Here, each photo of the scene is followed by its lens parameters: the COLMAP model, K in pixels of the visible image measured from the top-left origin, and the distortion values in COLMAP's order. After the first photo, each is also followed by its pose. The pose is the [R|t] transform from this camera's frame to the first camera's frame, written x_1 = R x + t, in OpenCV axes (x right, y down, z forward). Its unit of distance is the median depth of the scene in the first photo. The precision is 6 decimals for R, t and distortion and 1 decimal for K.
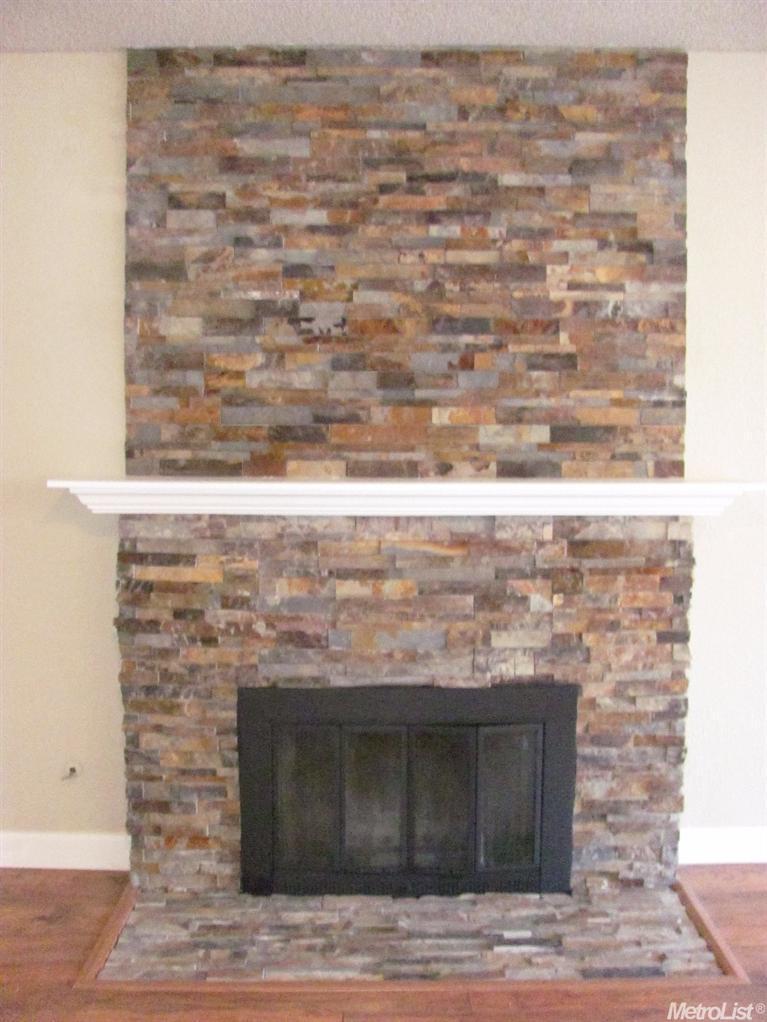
lens RADIAL K [[1071.3, 0, 384.4], [0, 1071.3, 495.9], [0, 0, 1]] dist [-0.209671, 0.281365]
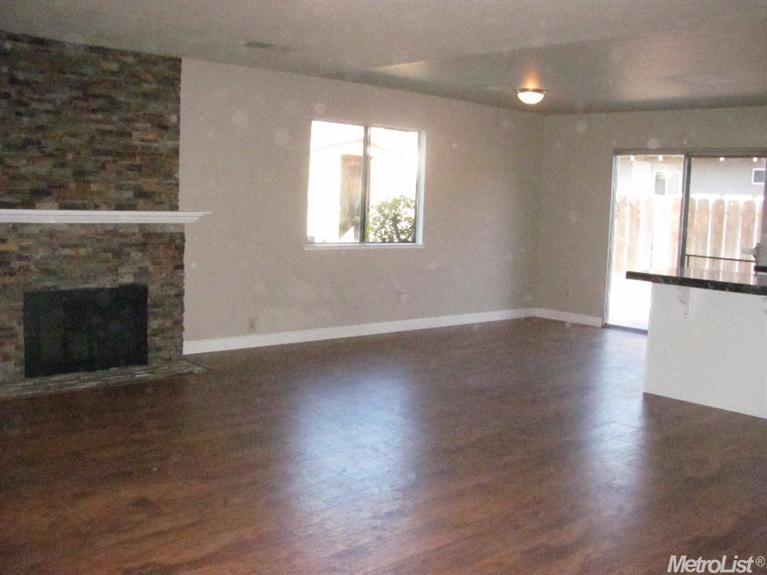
lens RADIAL K [[804.0, 0, 383.5], [0, 804.0, 287.5], [0, 0, 1]] dist [-0.209671, 0.281365]
pose [[0.745425, -0.045988, 0.665002, -0.726946], [0.023530, 0.998811, 0.042697, 0.110166], [-0.666174, -0.016180, 0.745620, -0.941385]]
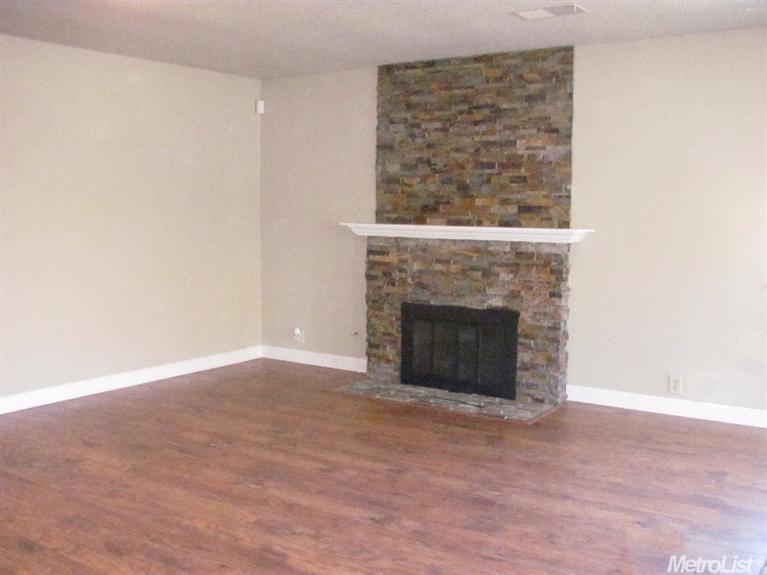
lens RADIAL K [[804.0, 0, 383.5], [0, 804.0, 287.5], [0, 0, 1]] dist [-0.209671, 0.281365]
pose [[0.821377, 0.062388, -0.566964, 0.967509], [-0.054927, 0.998032, 0.030248, 0.084014], [0.567735, 0.006297, 0.823187, -0.691582]]
